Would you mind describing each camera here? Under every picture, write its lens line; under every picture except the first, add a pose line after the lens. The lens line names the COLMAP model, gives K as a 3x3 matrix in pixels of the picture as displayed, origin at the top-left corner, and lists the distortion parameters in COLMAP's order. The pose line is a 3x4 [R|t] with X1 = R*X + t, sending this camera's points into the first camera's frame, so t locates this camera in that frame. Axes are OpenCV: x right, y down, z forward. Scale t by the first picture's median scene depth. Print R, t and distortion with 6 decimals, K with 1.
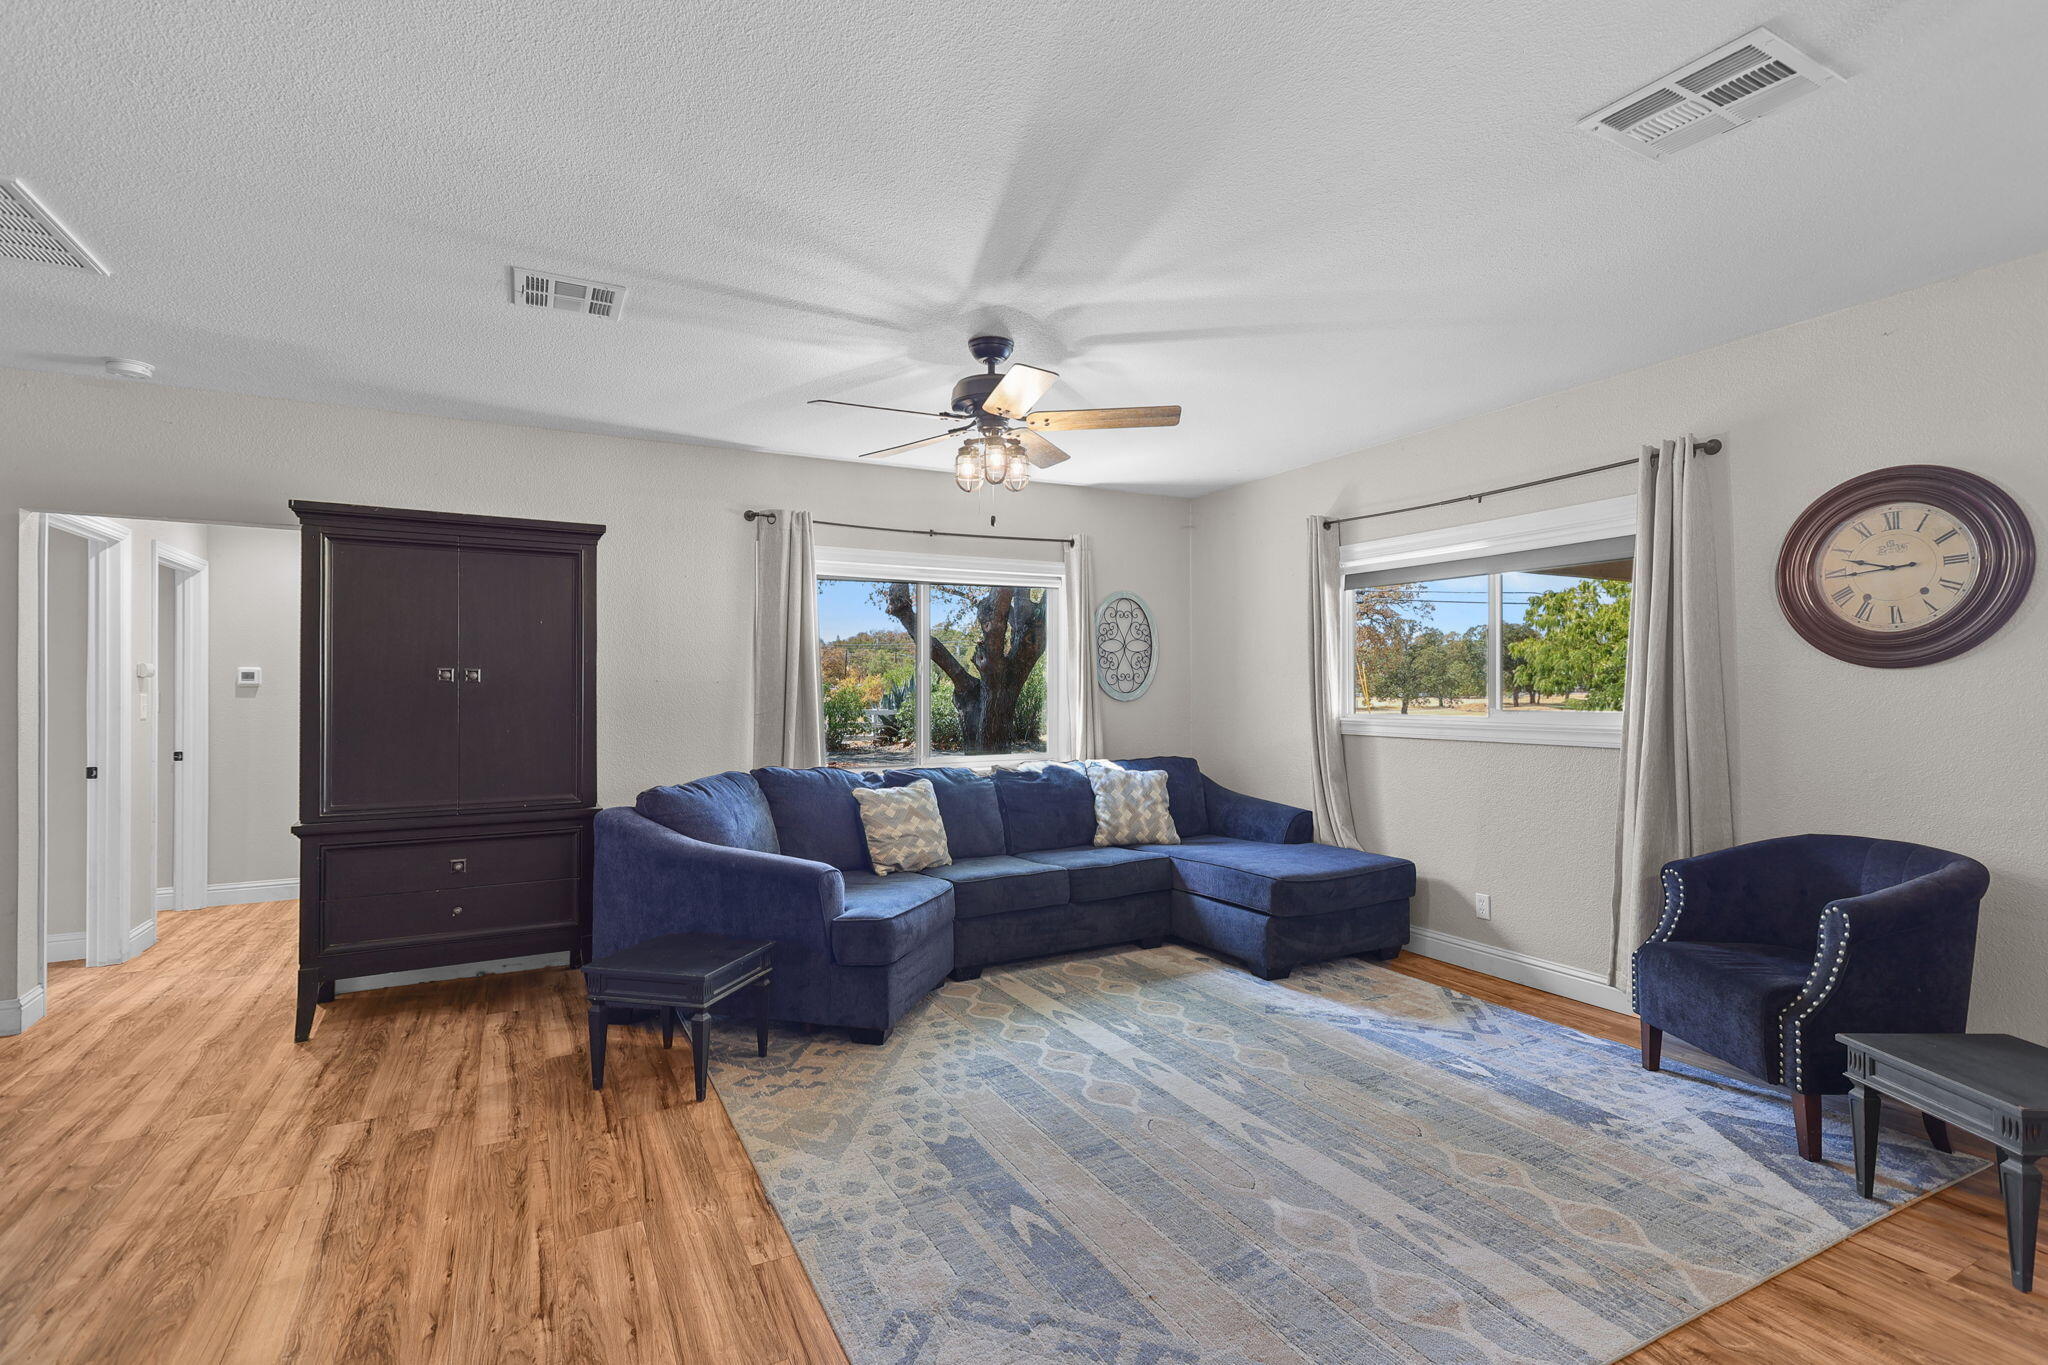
lens RADIAL K [[949.3, 0, 1024.0], [0, 949.3, 682.5], [0, 0, 1]] dist [0.001041, -0.000213]
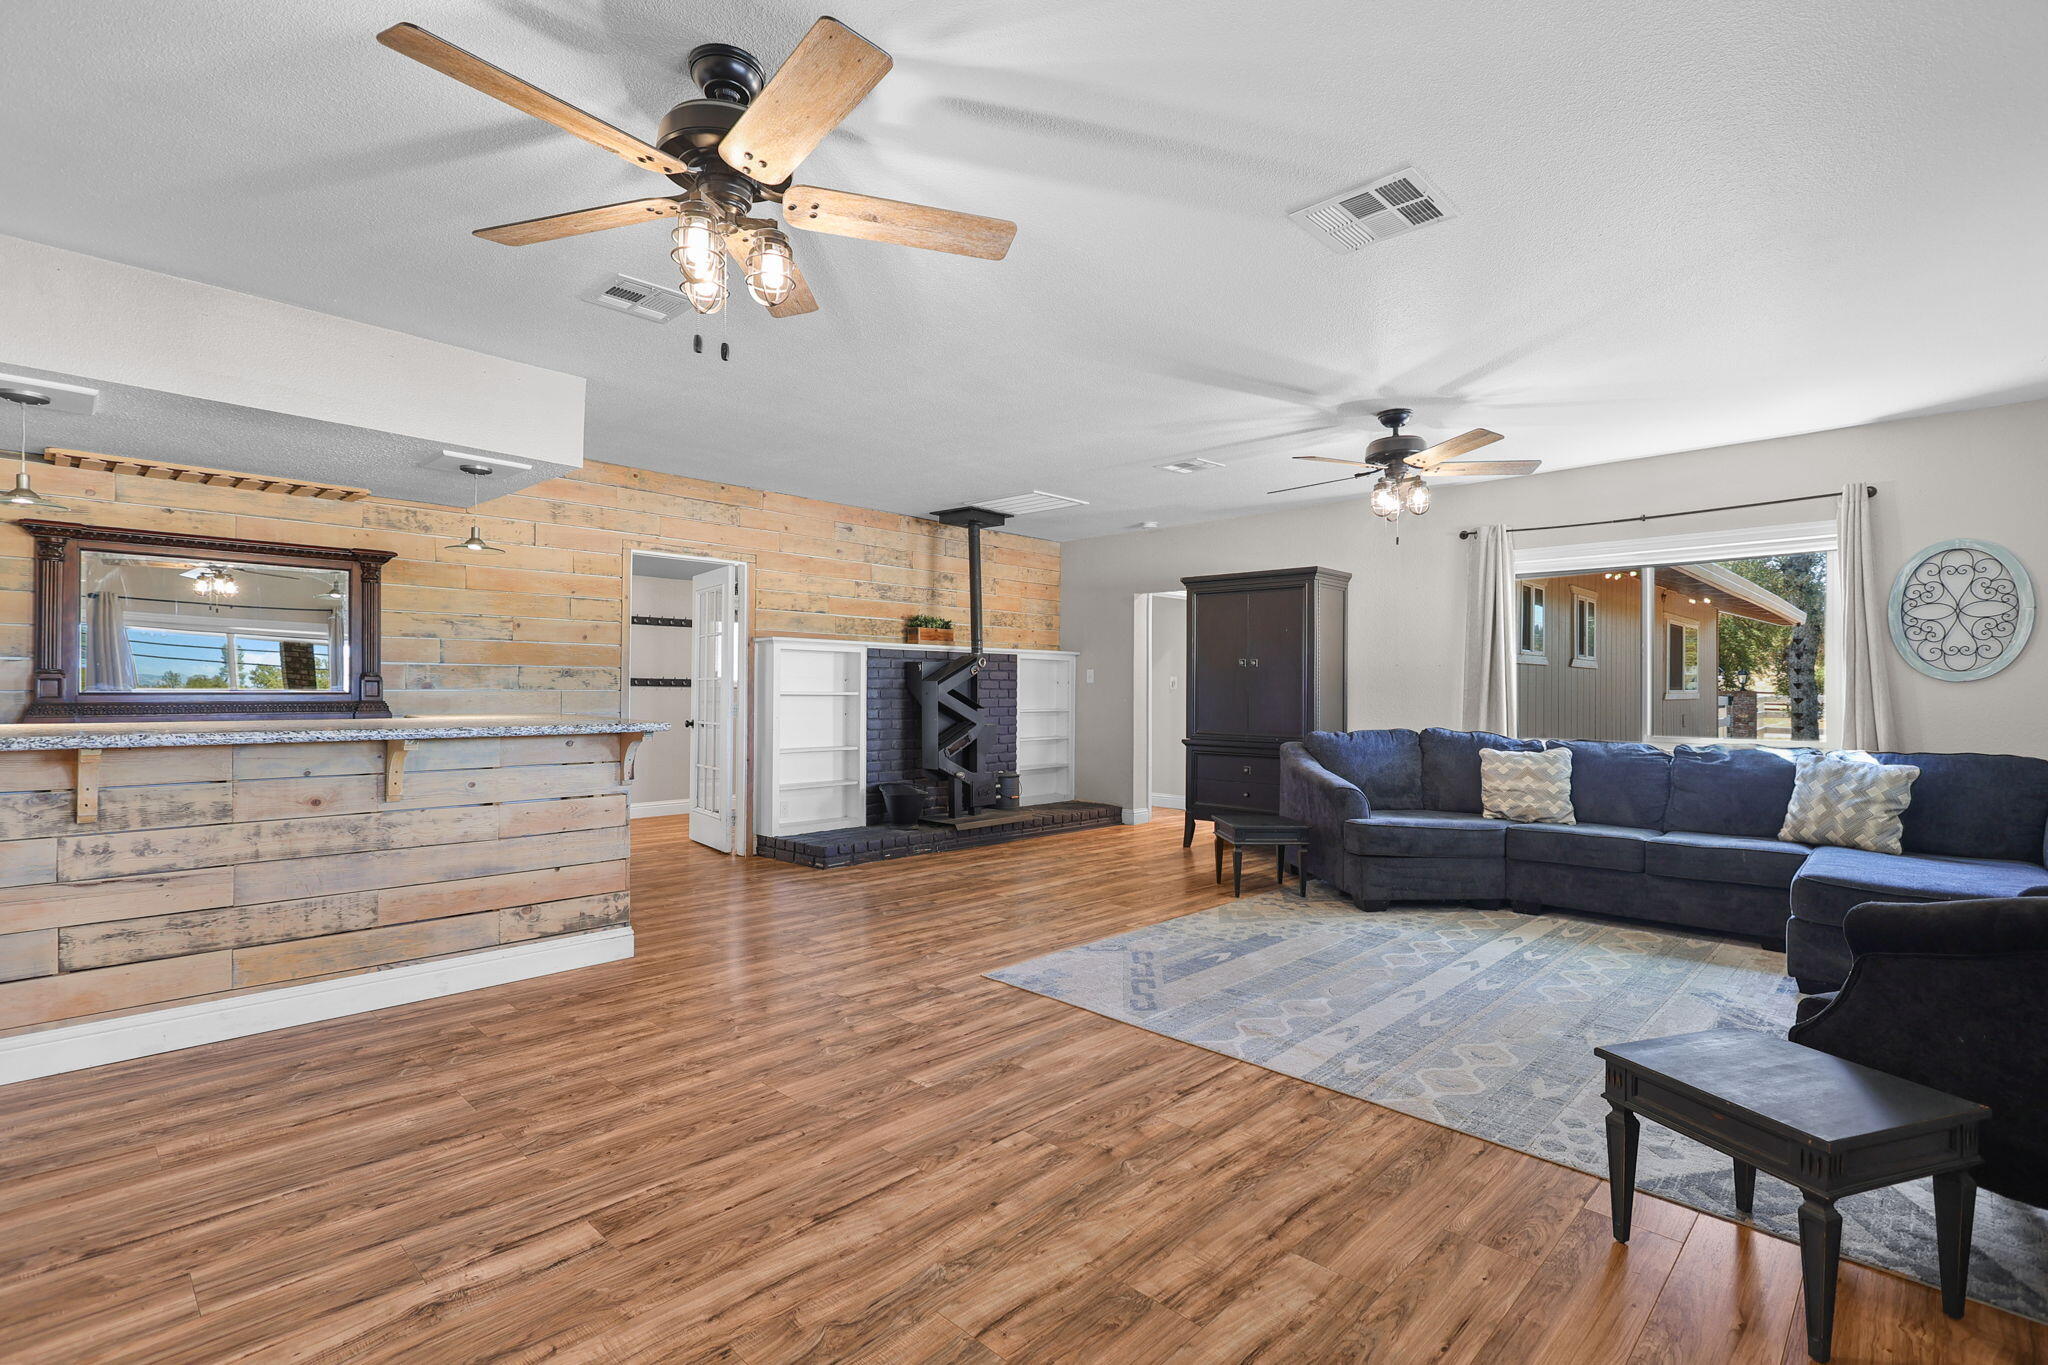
lens RADIAL K [[949.3, 0, 1024.0], [0, 949.3, 682.5], [0, 0, 1]] dist [0.001041, -0.000213]
pose [[0.305849, -0.002938, -0.952075, 1.115915], [0.003164, 0.999993, -0.002069, 0.035514], [0.952075, -0.002379, 0.305856, 0.067223]]
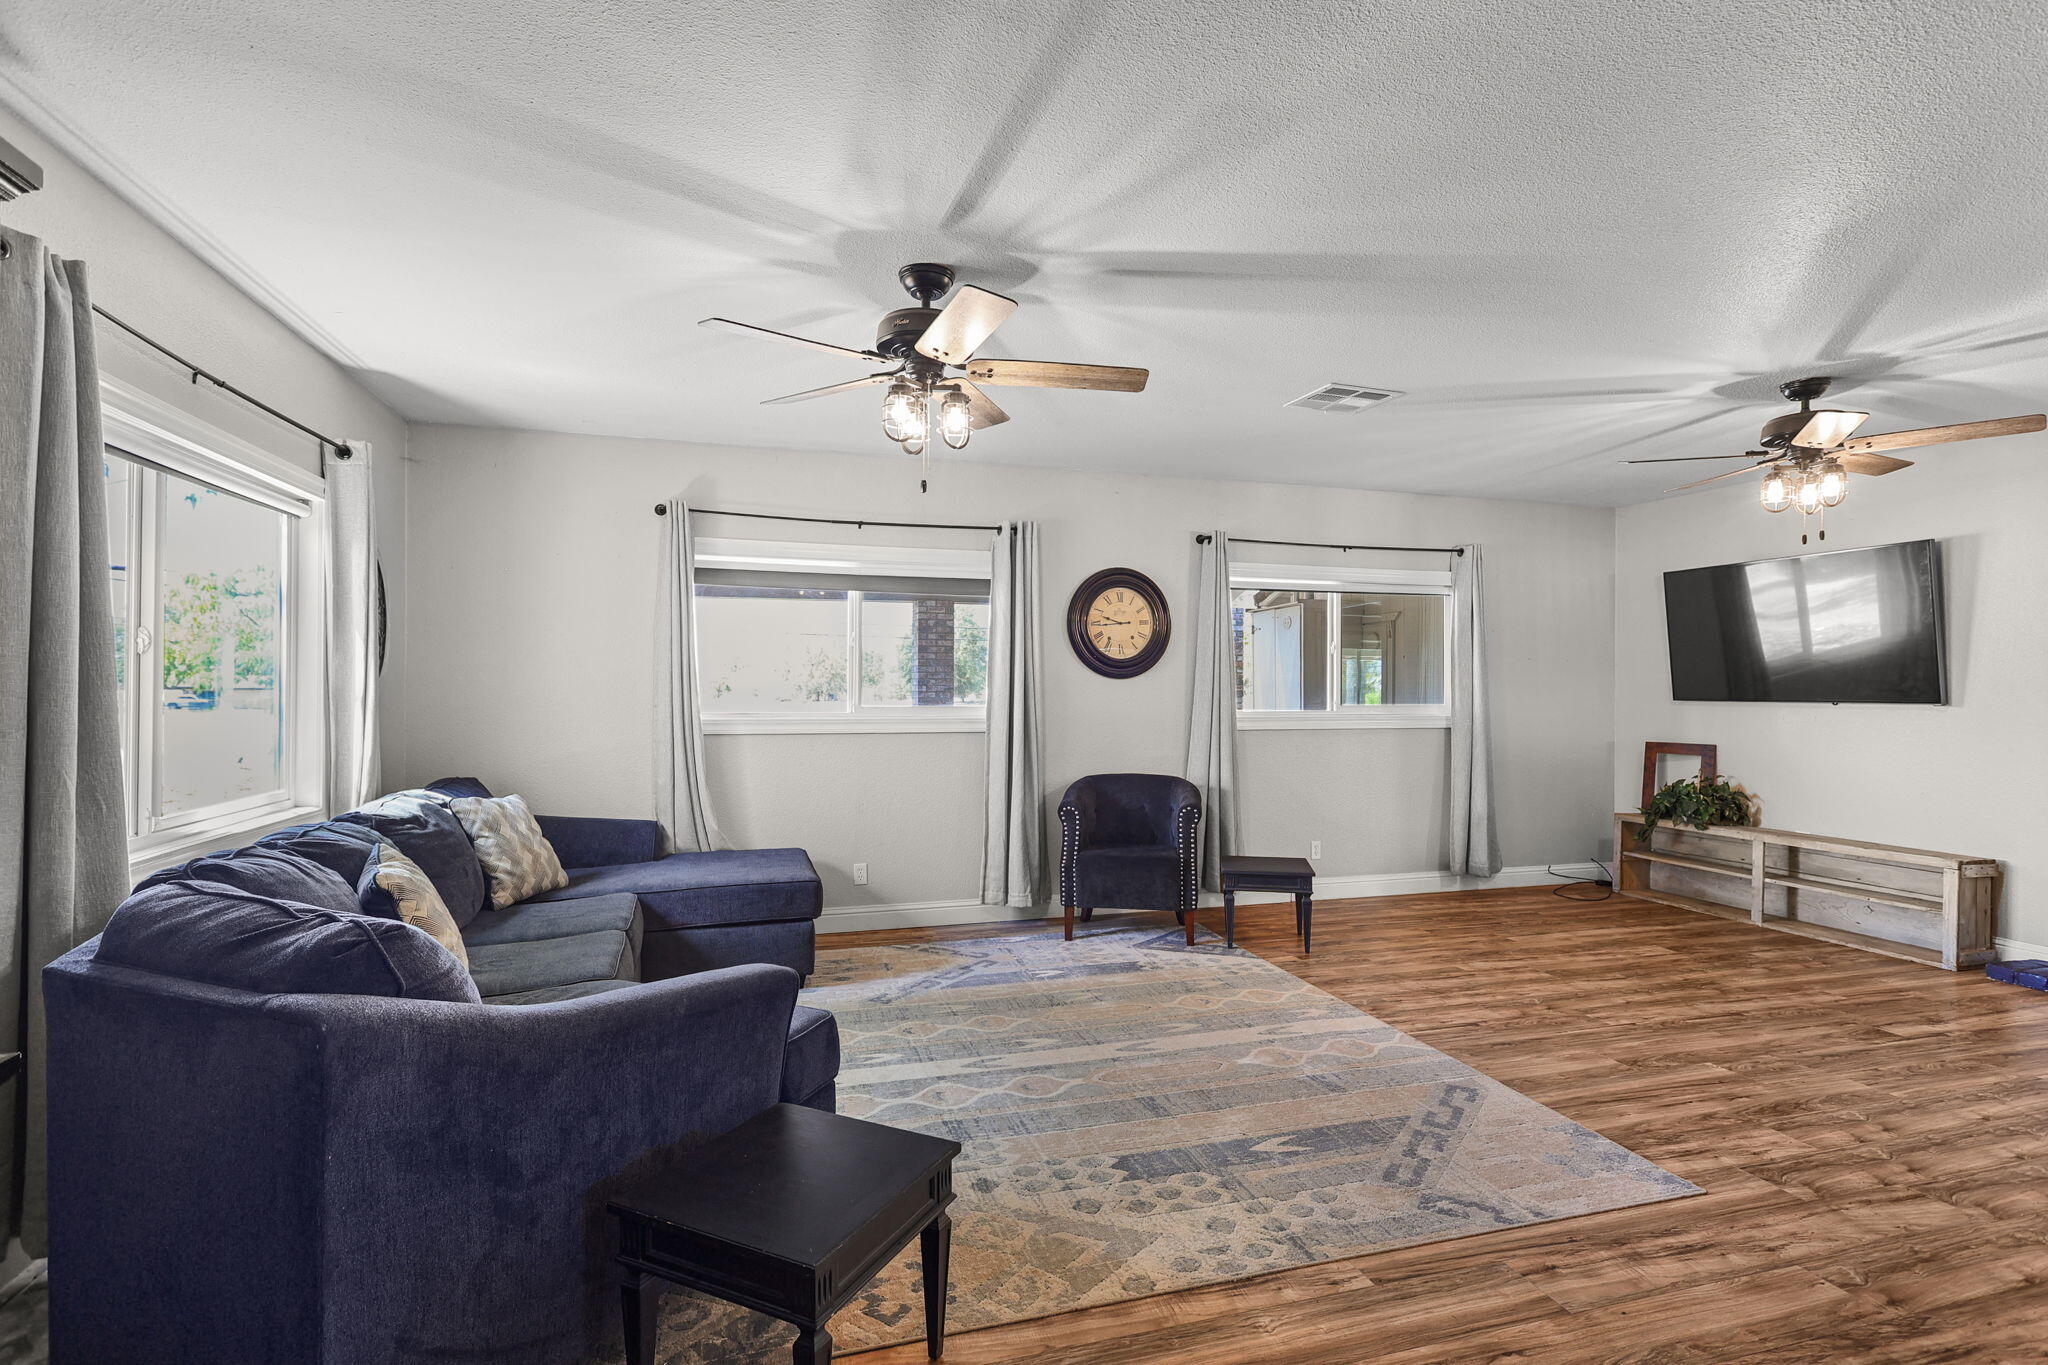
lens RADIAL K [[965.2, 0, 1028.3], [0, 965.2, 684.8], [0, 0, 1]] dist [-0.000053, 0.000216]
pose [[0.203592, 0.008293, 0.979021, -0.849477], [-0.012608, 0.999903, -0.005848, 0.008740], [-0.978975, -0.011153, 0.203677, 0.738565]]
